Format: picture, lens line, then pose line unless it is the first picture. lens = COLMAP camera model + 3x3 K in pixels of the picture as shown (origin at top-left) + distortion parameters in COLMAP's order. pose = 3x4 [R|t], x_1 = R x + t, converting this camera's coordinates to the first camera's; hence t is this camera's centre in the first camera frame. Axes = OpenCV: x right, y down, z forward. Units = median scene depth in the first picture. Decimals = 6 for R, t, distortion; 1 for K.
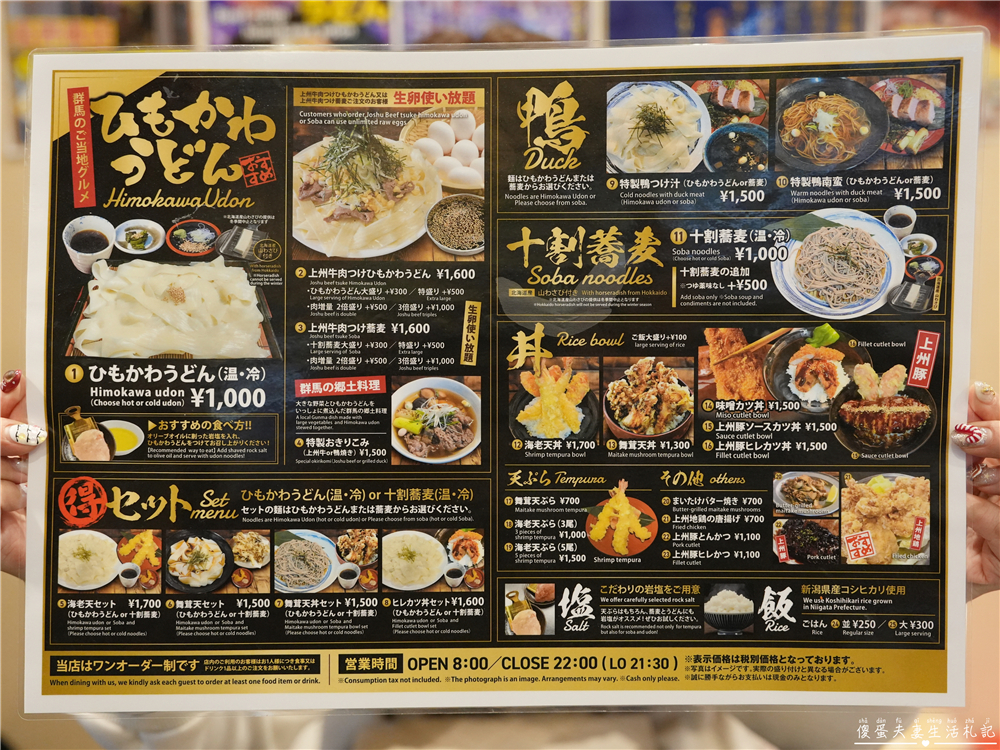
lens RADIAL K [[1057.3, 0, 501.3], [0, 1057.3, 371.3], [0, 0, 1]] dist [0.020897, 0.000000]
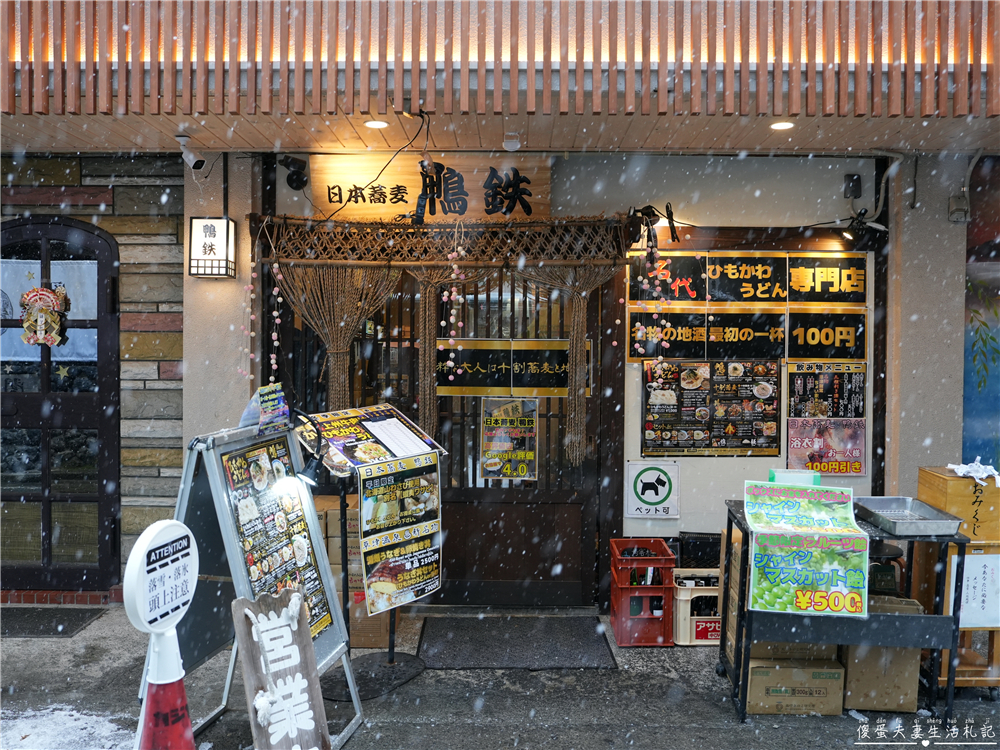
lens RADIAL K [[815.4, 0, 499.2], [0, 815.4, 381.4], [0, 0, 1]] dist [-0.003061, -0.000140]
pose [[0.999480, -0.001595, 0.032212, -1.489713], [0.001737, 0.999989, -0.004367, -0.134883], [-0.032205, 0.004420, 0.999472, -4.032736]]
